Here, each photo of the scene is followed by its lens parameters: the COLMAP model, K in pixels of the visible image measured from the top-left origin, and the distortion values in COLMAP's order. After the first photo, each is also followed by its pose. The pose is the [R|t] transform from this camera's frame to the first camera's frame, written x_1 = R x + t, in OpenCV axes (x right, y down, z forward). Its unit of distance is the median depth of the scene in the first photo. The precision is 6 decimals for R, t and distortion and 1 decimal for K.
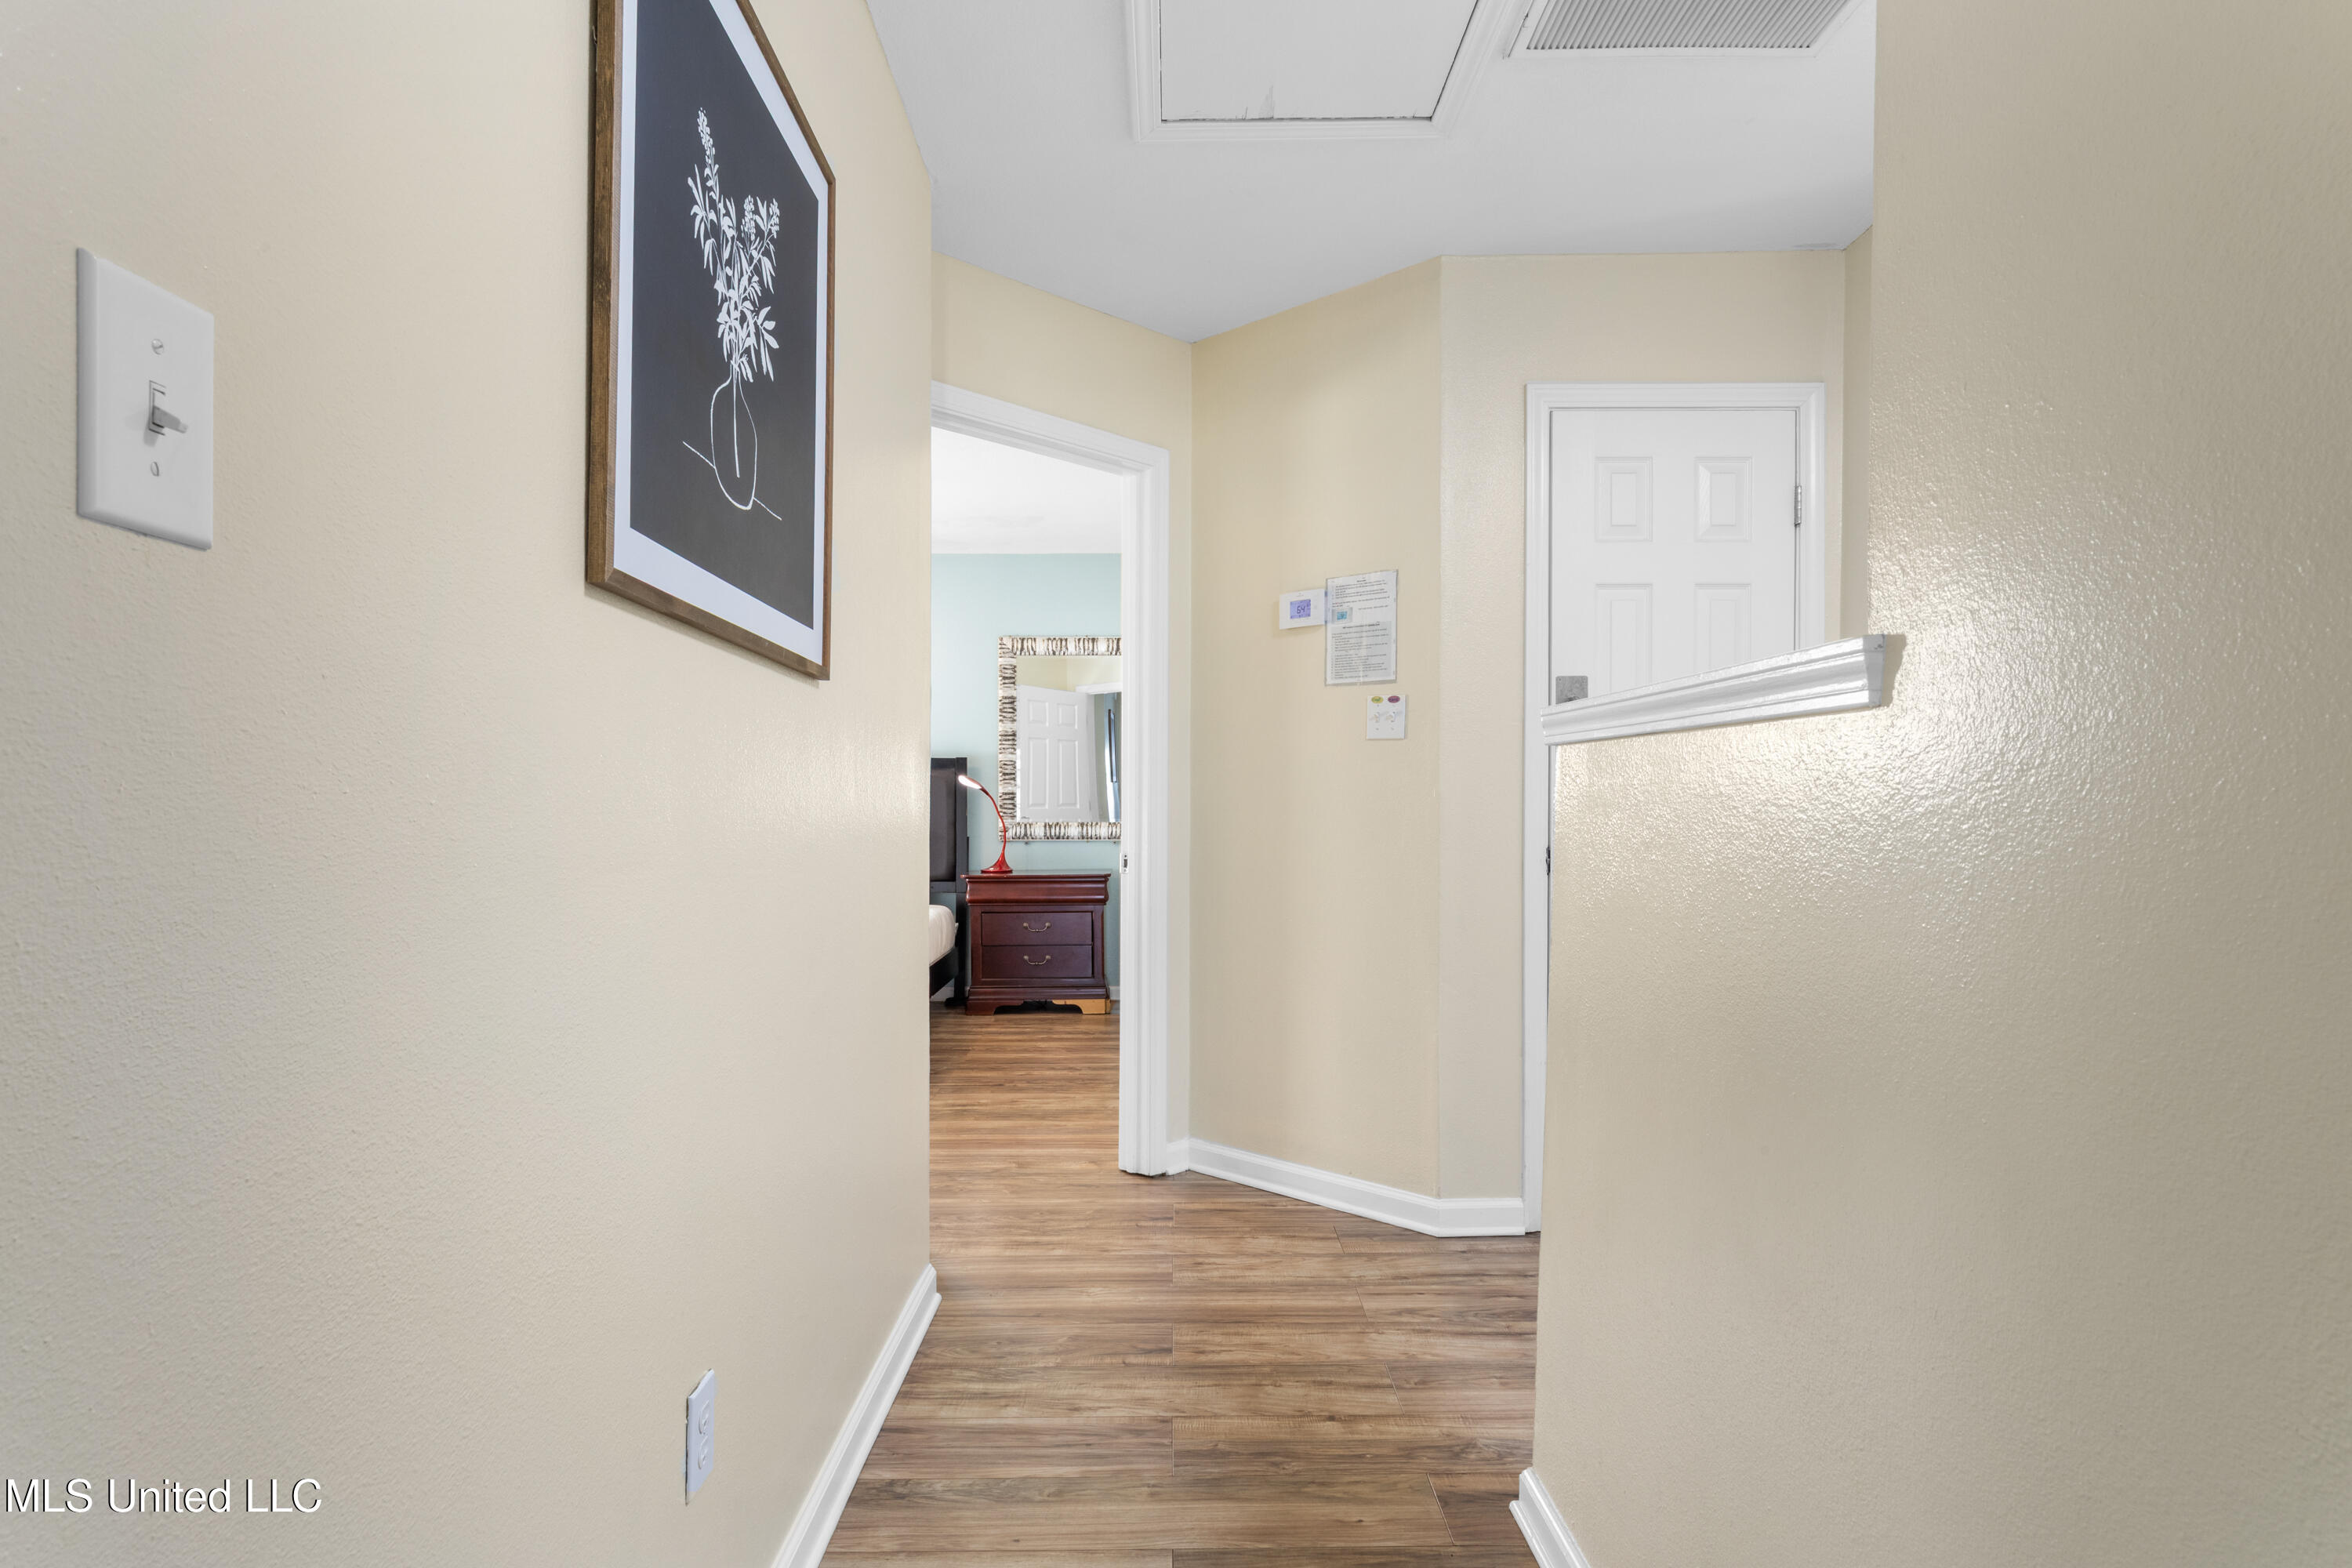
lens RADIAL K [[1243.4, 0, 1172.7], [0, 1243.4, 807.6], [0, 0, 1]] dist [0.012074, -0.000158]
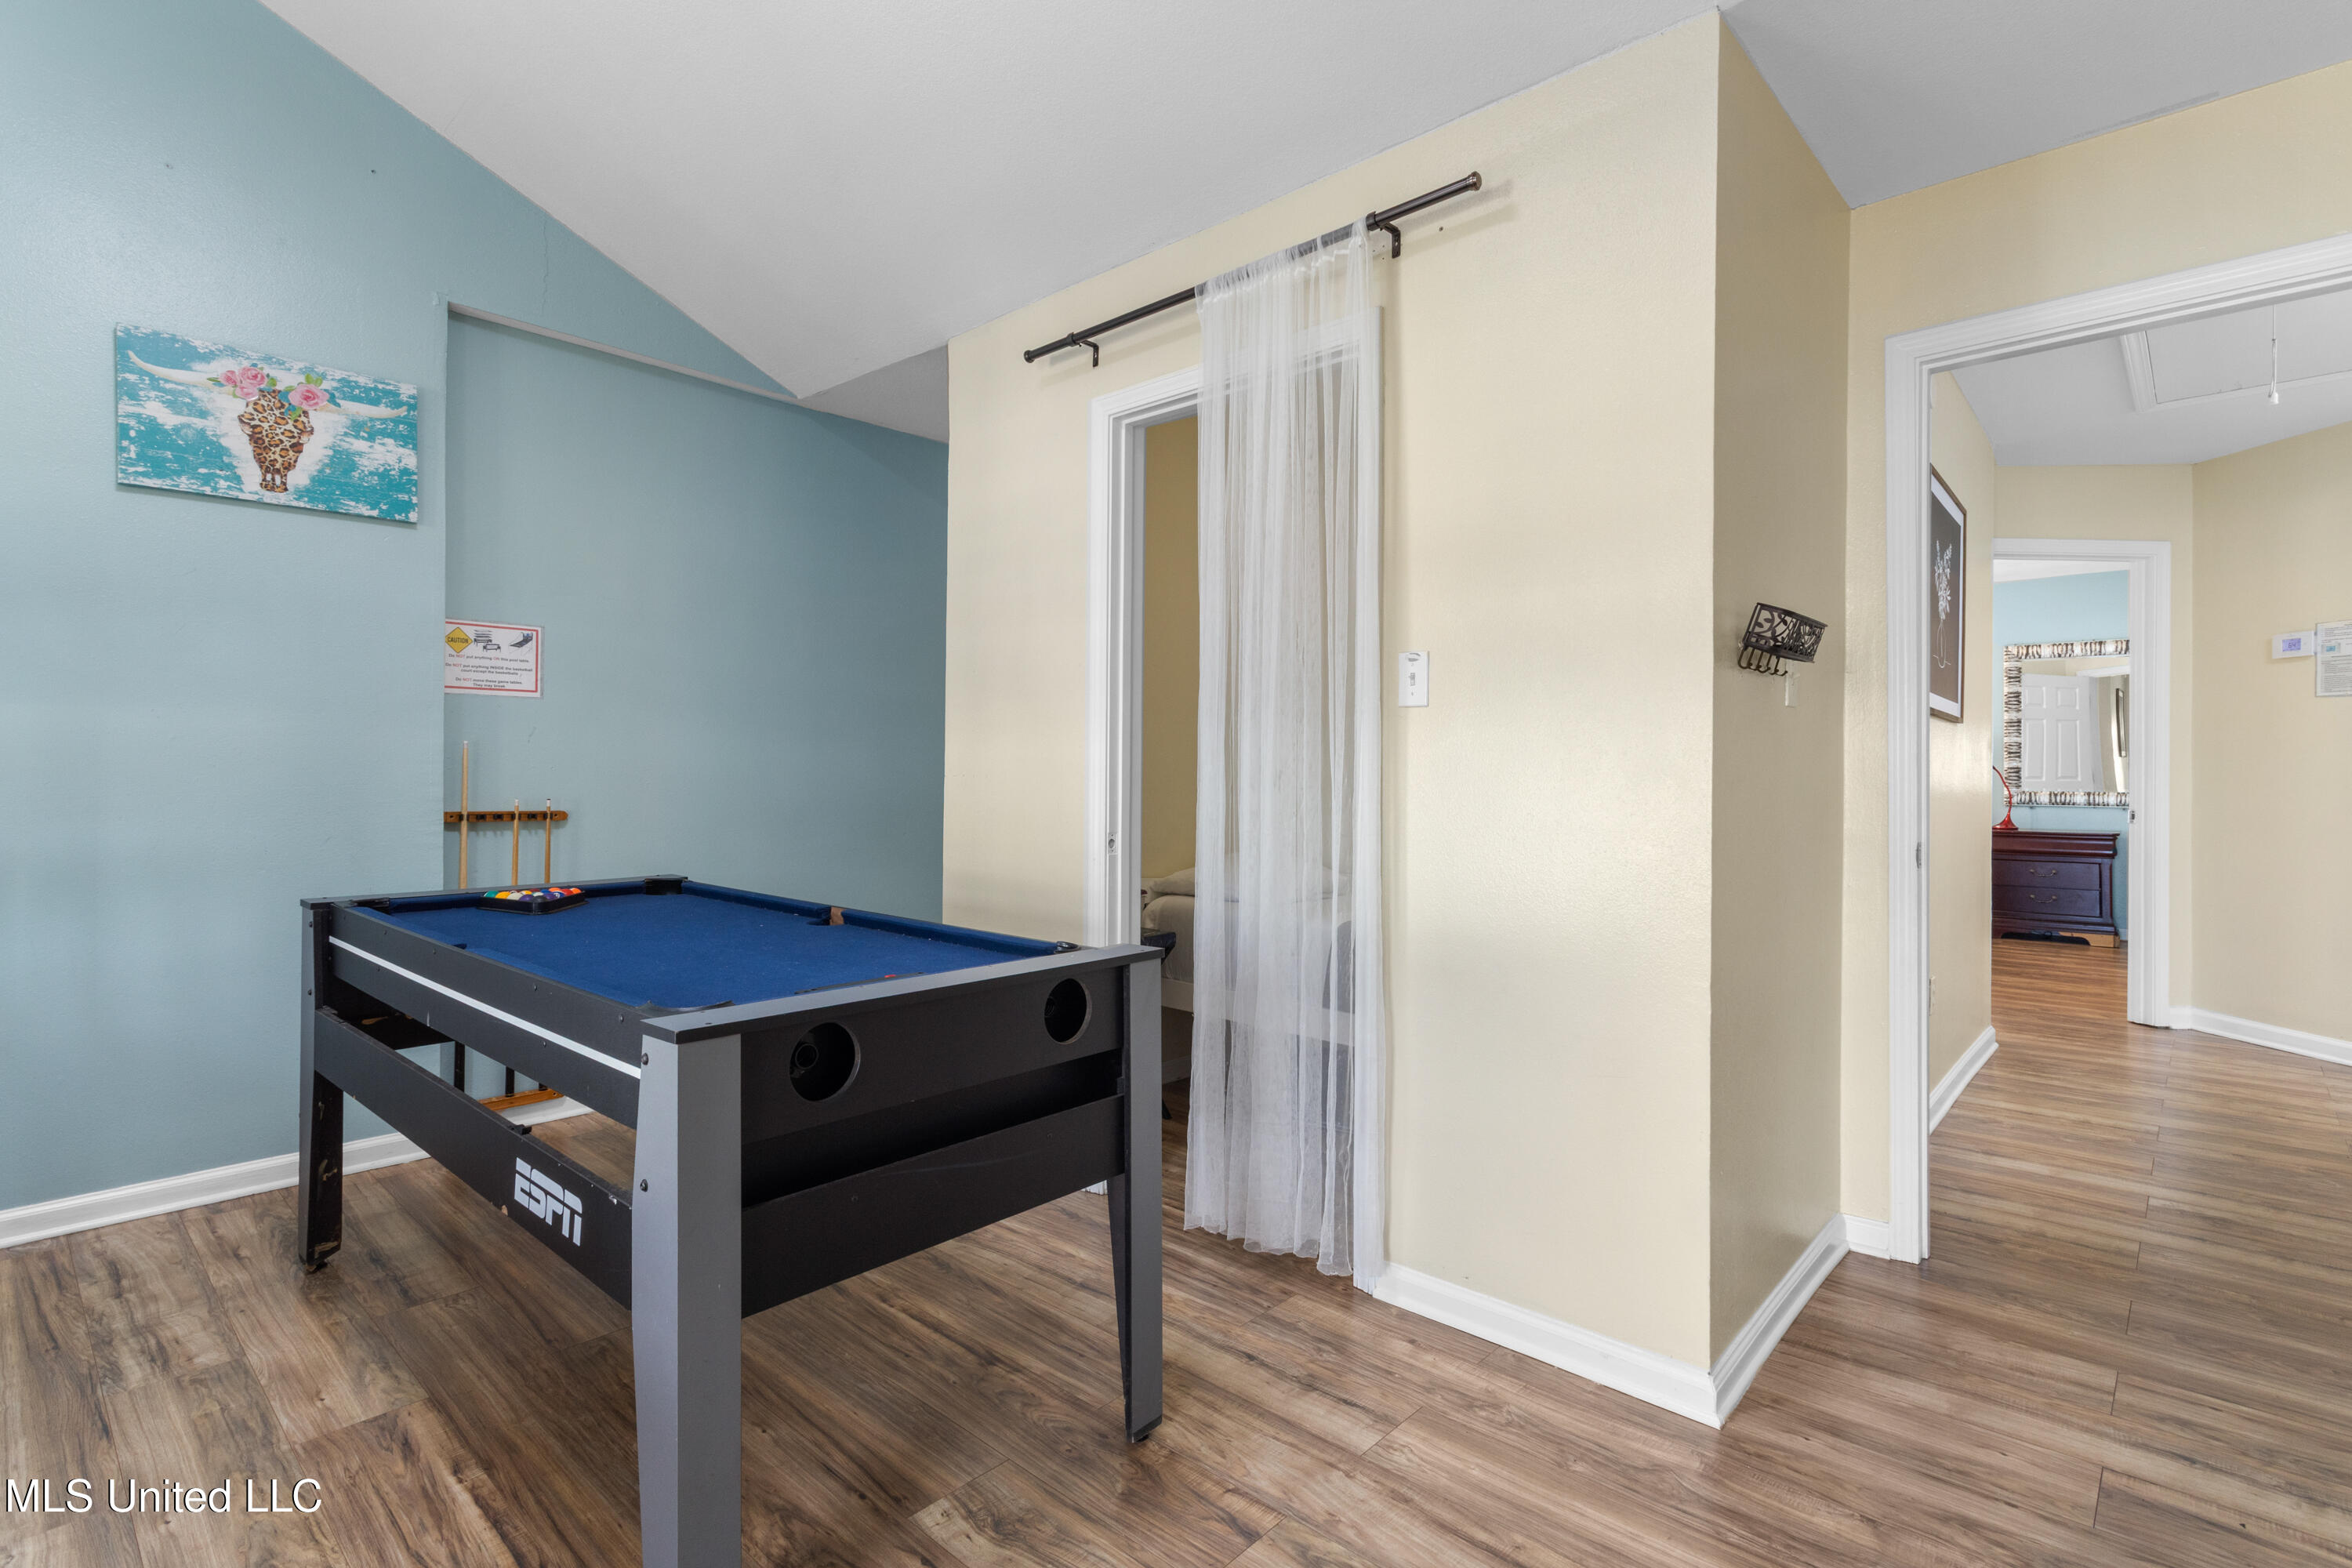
lens RADIAL K [[1115.2, 0, 1159.1], [0, 1115.2, 755.5], [0, 0, 1]] dist [-0.001793, 0.000526]
pose [[0.724608, -0.003171, -0.689154, 0.020331], [-0.009537, 0.999848, -0.014627, 0.000893], [0.689096, 0.017171, 0.724467, -0.435455]]
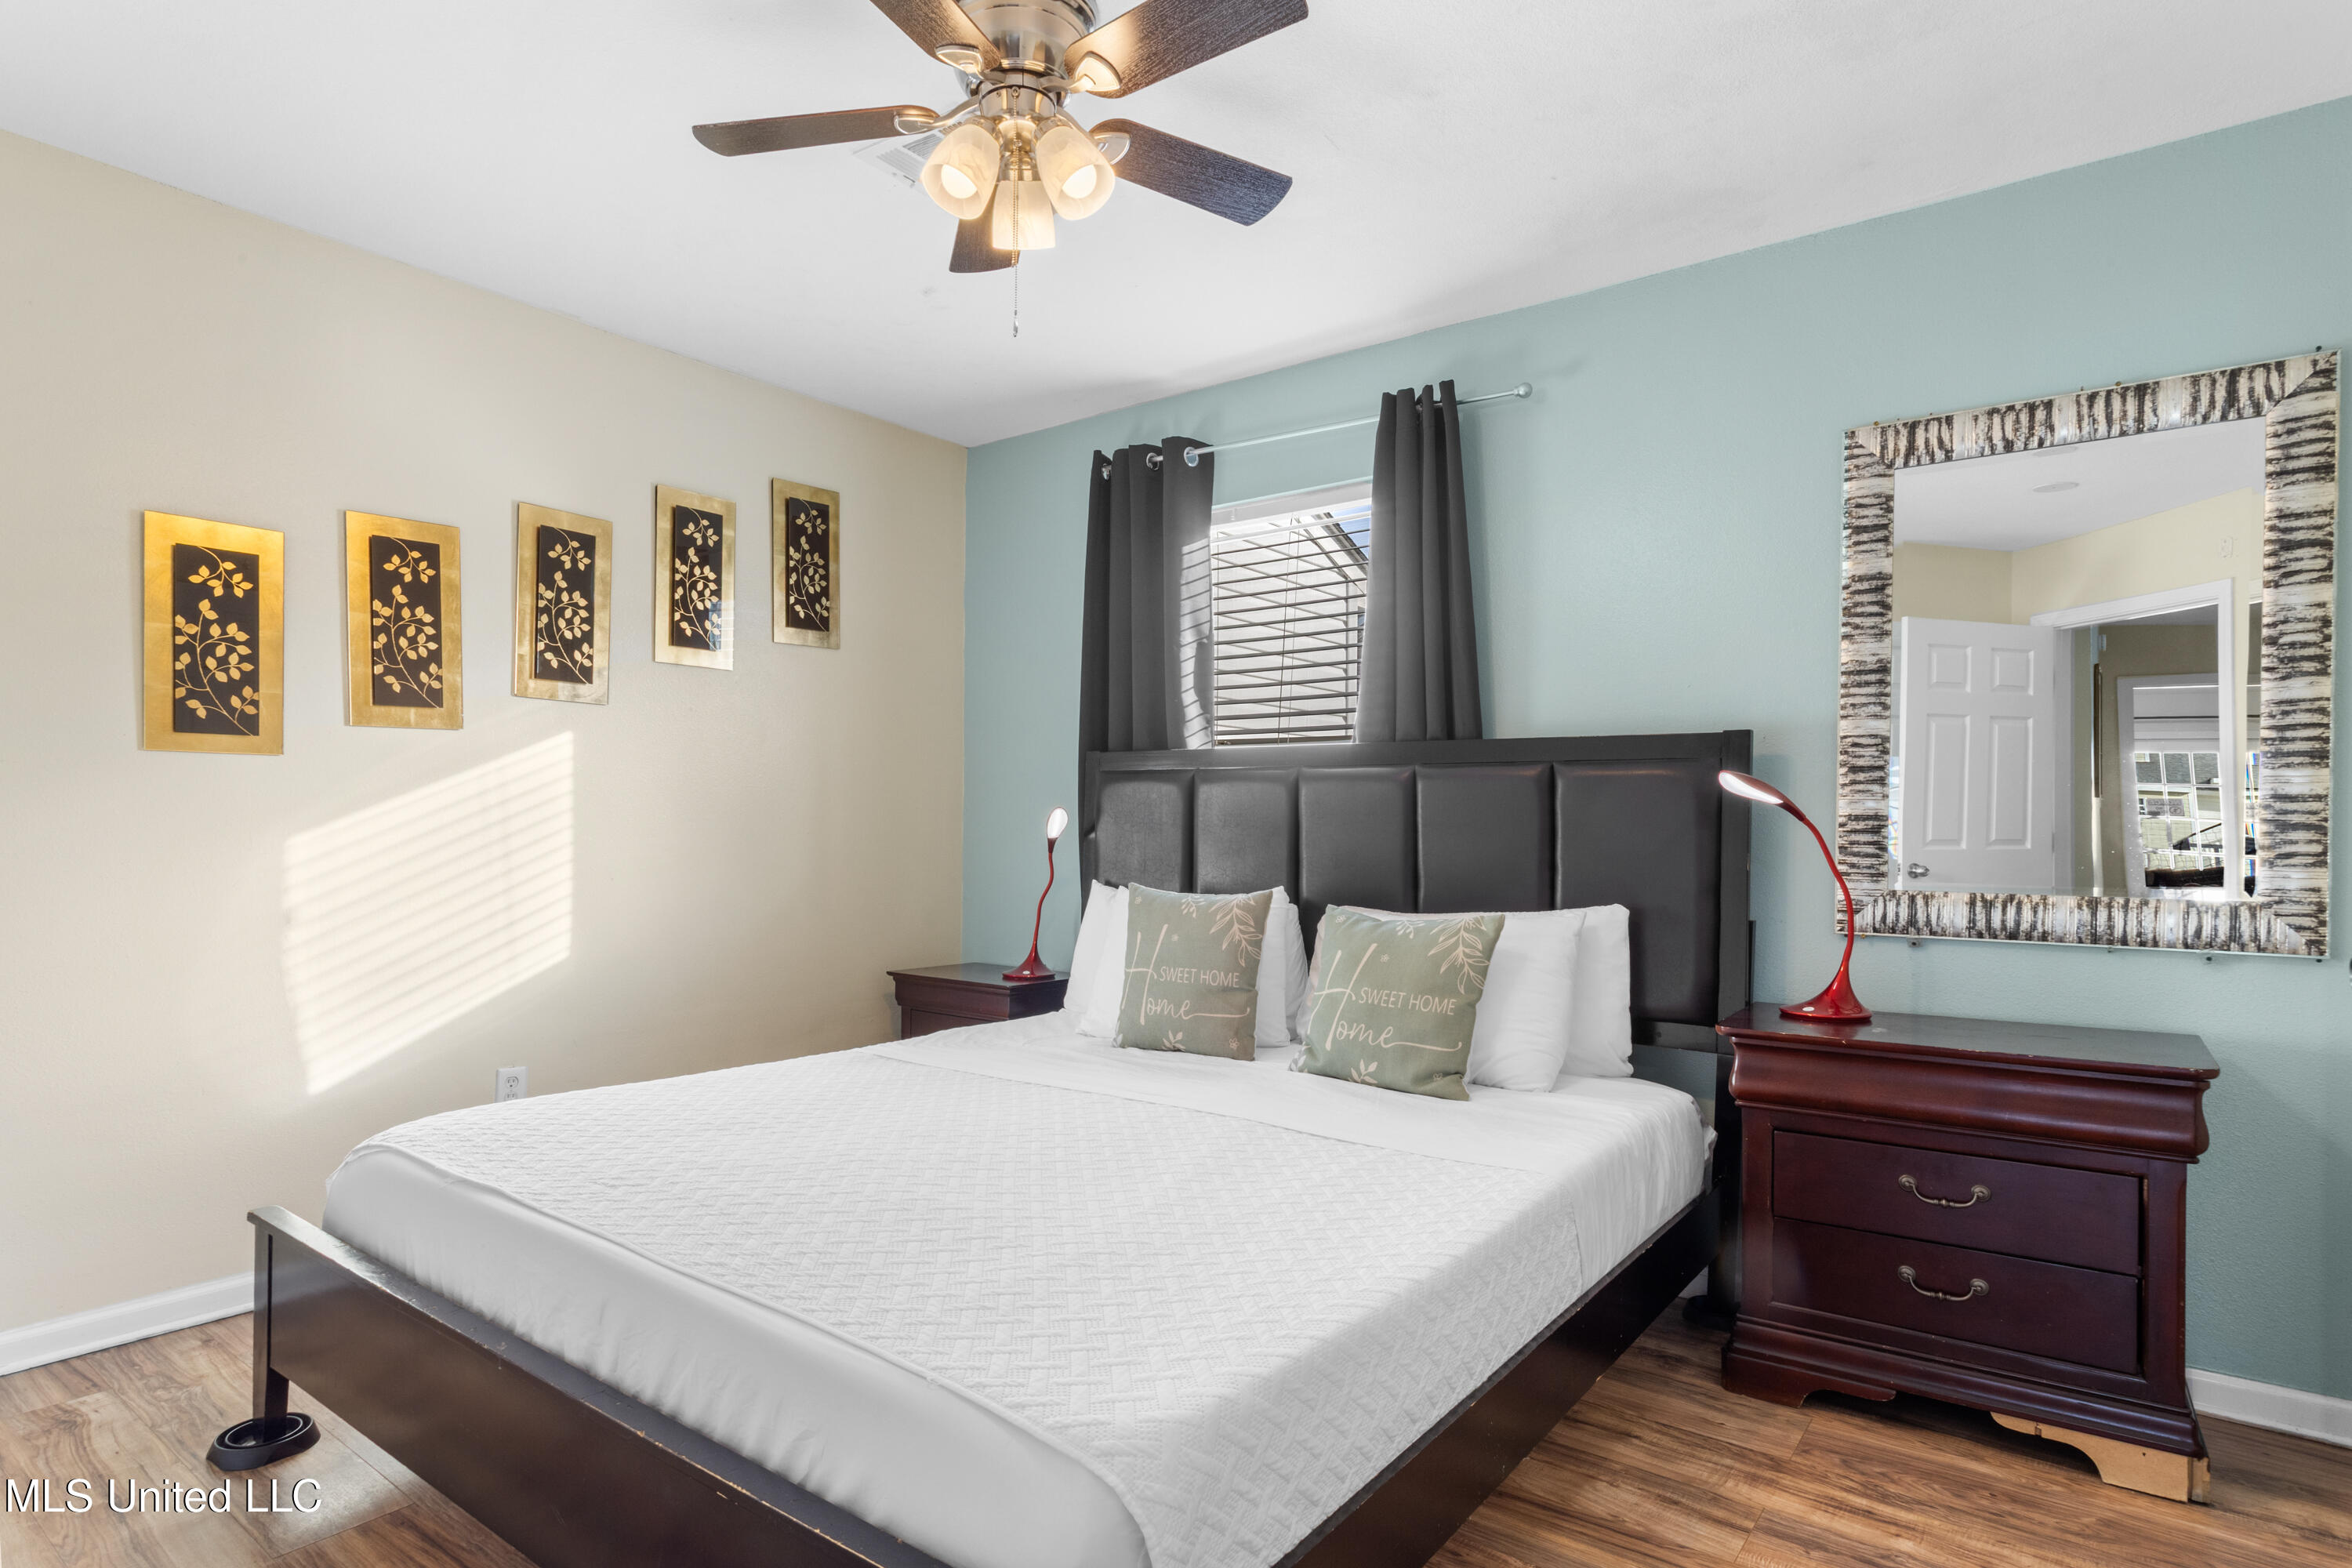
lens RADIAL K [[1243.4, 0, 1168.3], [0, 1243.4, 803.2], [0, 0, 1]] dist [0.012074, -0.000158]
pose [[0.785648, 0.010553, -0.618583, -0.060134], [-0.010261, 0.999939, 0.004028, -0.015023], [0.618588, 0.003183, 0.785709, 0.550238]]
